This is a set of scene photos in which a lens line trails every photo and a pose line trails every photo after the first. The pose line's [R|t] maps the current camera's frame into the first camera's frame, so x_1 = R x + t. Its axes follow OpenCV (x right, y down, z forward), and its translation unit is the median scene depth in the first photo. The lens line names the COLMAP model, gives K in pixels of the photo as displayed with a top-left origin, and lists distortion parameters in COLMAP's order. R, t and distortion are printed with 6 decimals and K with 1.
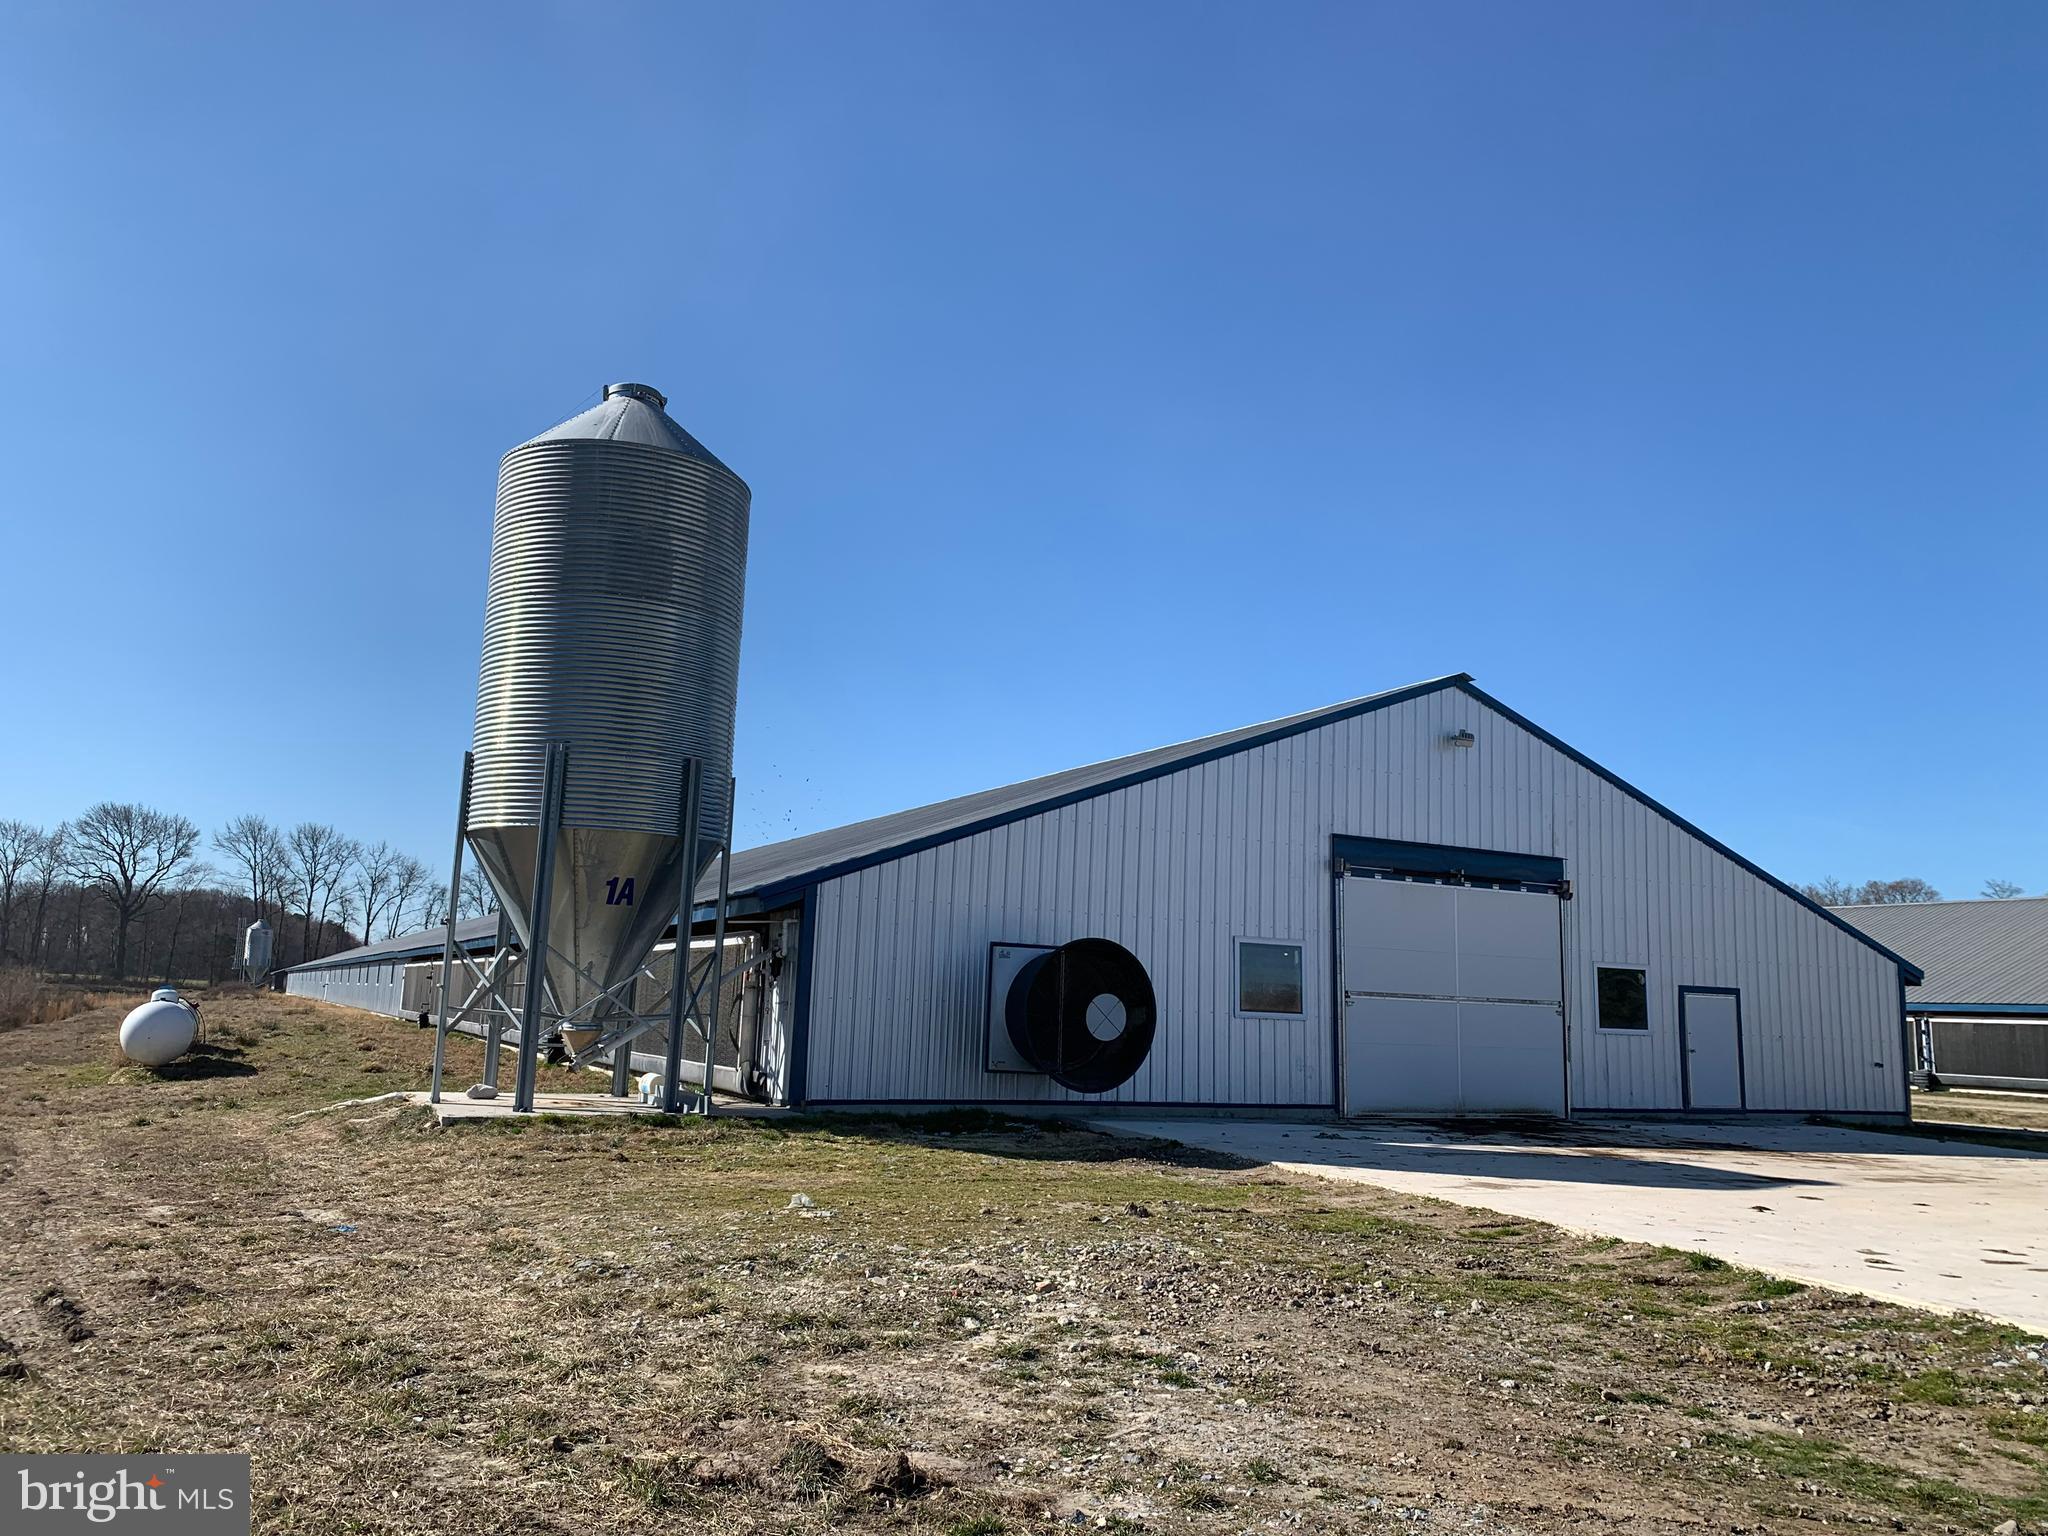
lens RADIAL K [[1539.4, 0, 1024.0], [0, 1539.4, 768.0], [0, 0, 1]] dist [0.002224, -0.050347]
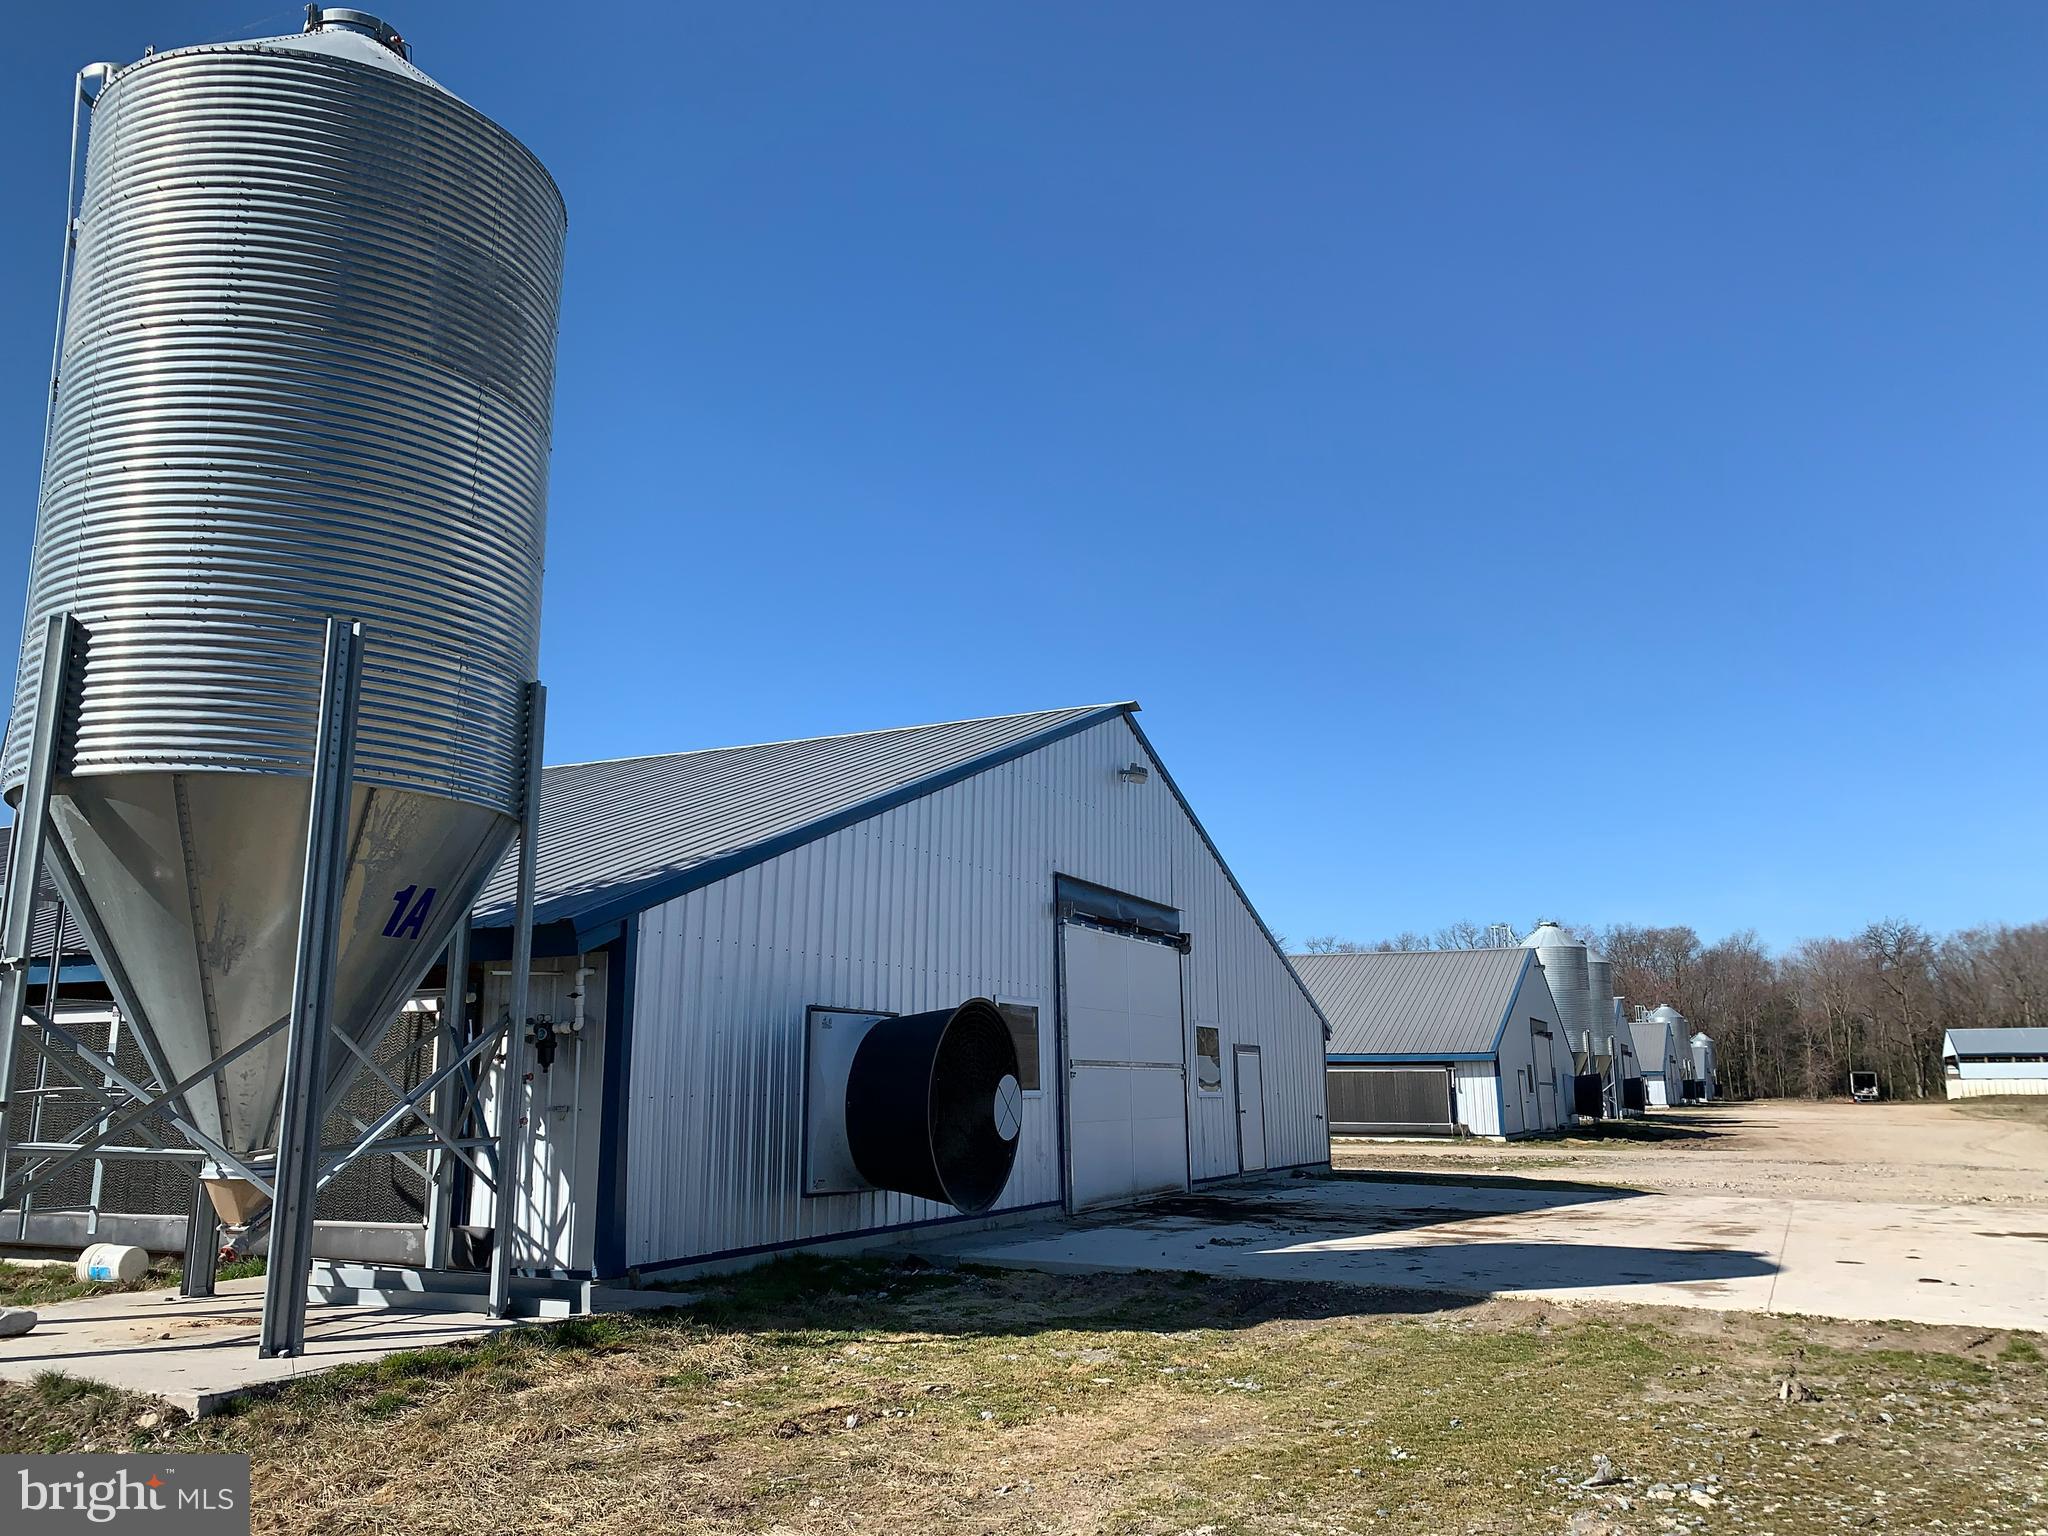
lens RADIAL K [[1532.8, 0, 1026.5], [0, 1532.8, 780.1], [0, 0, 1]] dist [-0.037845, -0.000380]
pose [[0.788720, 0.084682, 0.608892, -0.369564], [-0.067102, 0.996408, -0.051657, 0.041989], [-0.611079, -0.000115, 0.791570, 0.401502]]
